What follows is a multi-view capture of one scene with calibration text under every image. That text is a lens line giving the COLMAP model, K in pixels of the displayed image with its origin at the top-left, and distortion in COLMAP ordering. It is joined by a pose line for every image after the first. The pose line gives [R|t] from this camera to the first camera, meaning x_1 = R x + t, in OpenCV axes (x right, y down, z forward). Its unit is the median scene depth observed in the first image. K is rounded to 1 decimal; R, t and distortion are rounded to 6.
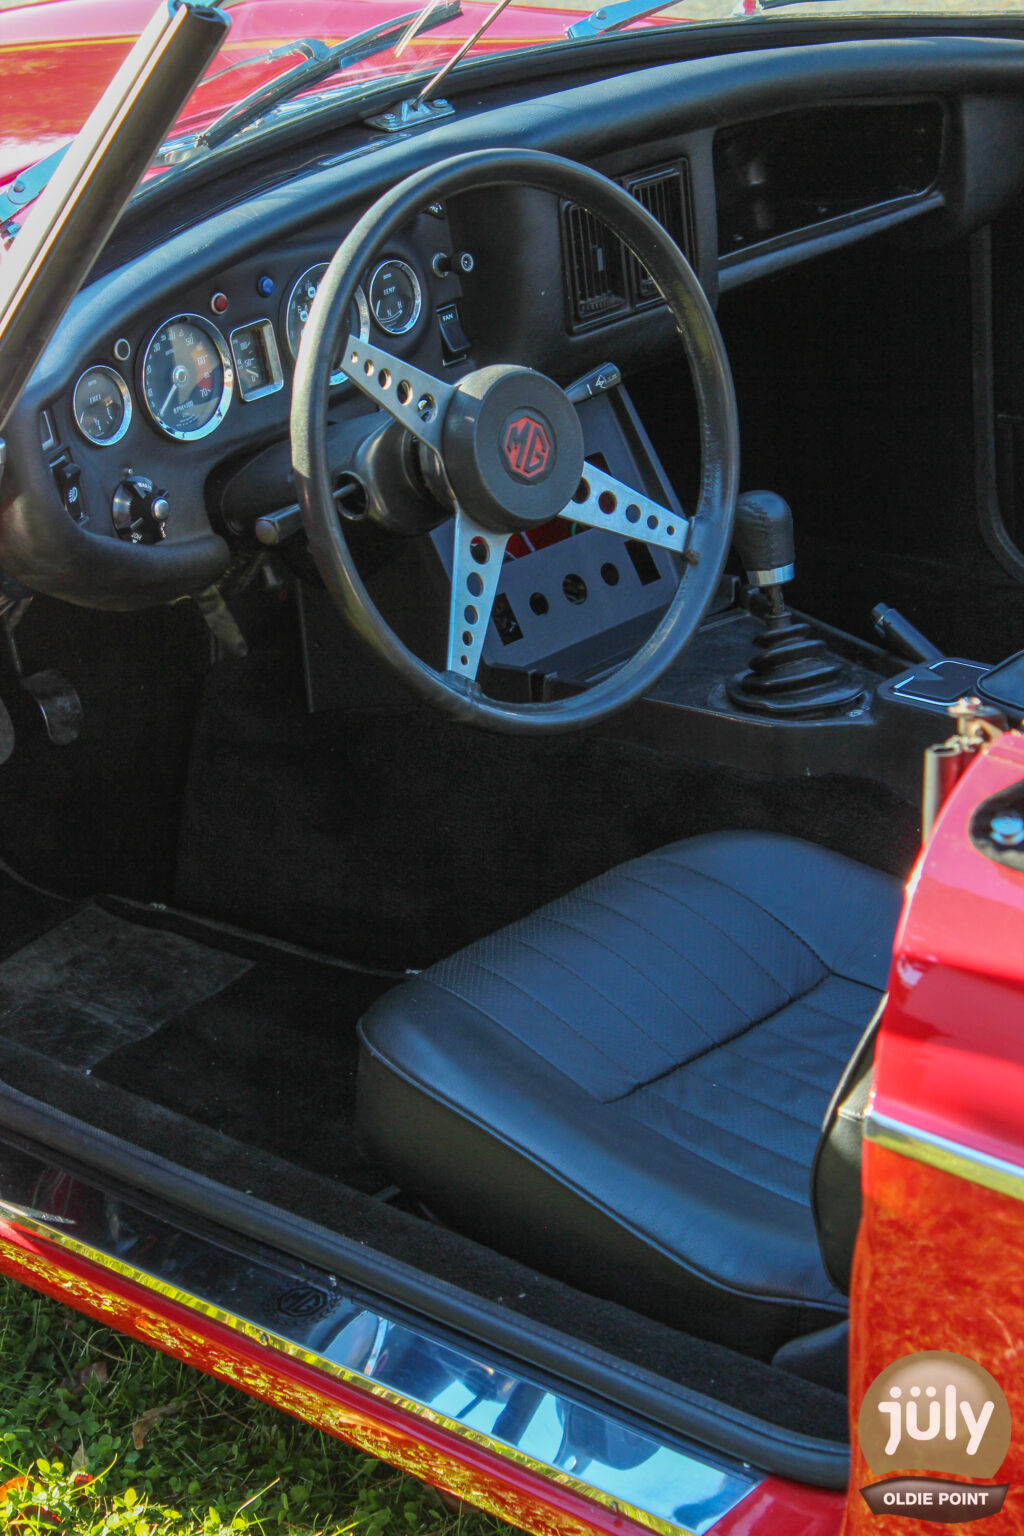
lens RADIAL K [[3658.4, 0, 477.1], [0, 3658.4, 757.6], [0, 0, 1]] dist [0.097324, 0.000000]
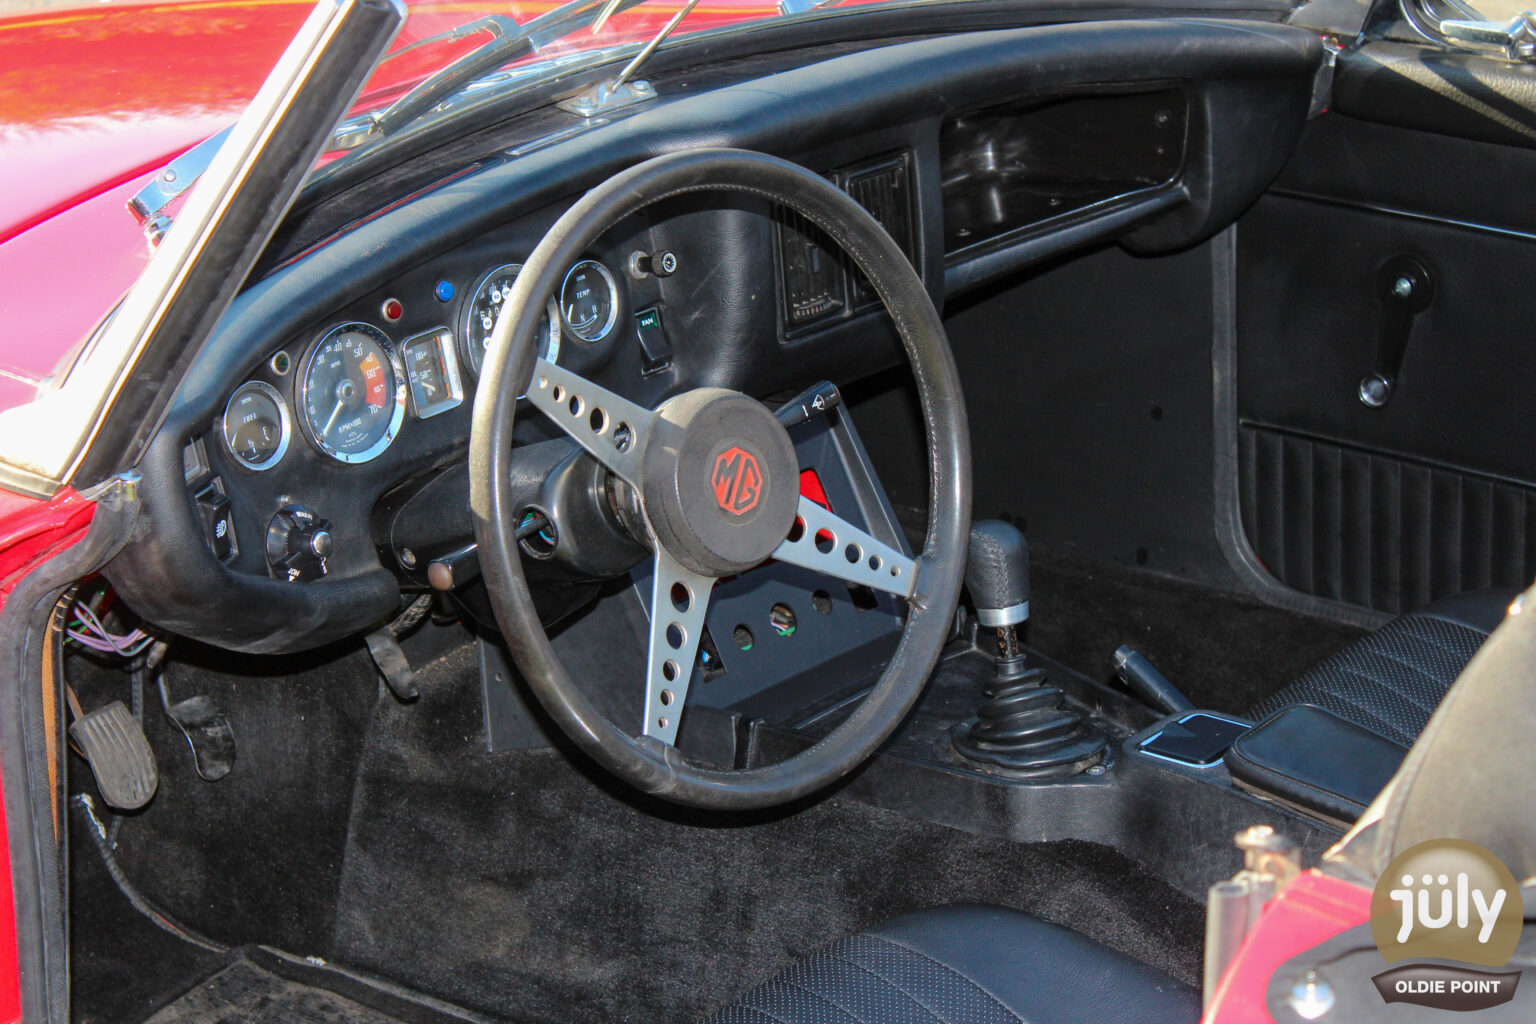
lens RADIAL K [[3658.4, 0, 767.1], [0, 3658.4, 510.0], [0, 0, 1]] dist [0.097324, 0.000000]
pose [[0.999533, 0.013030, 0.027626, -0.003088], [-0.011741, 0.998858, -0.046321, -0.035204], [-0.028198, 0.045975, 0.998545, 0.108945]]
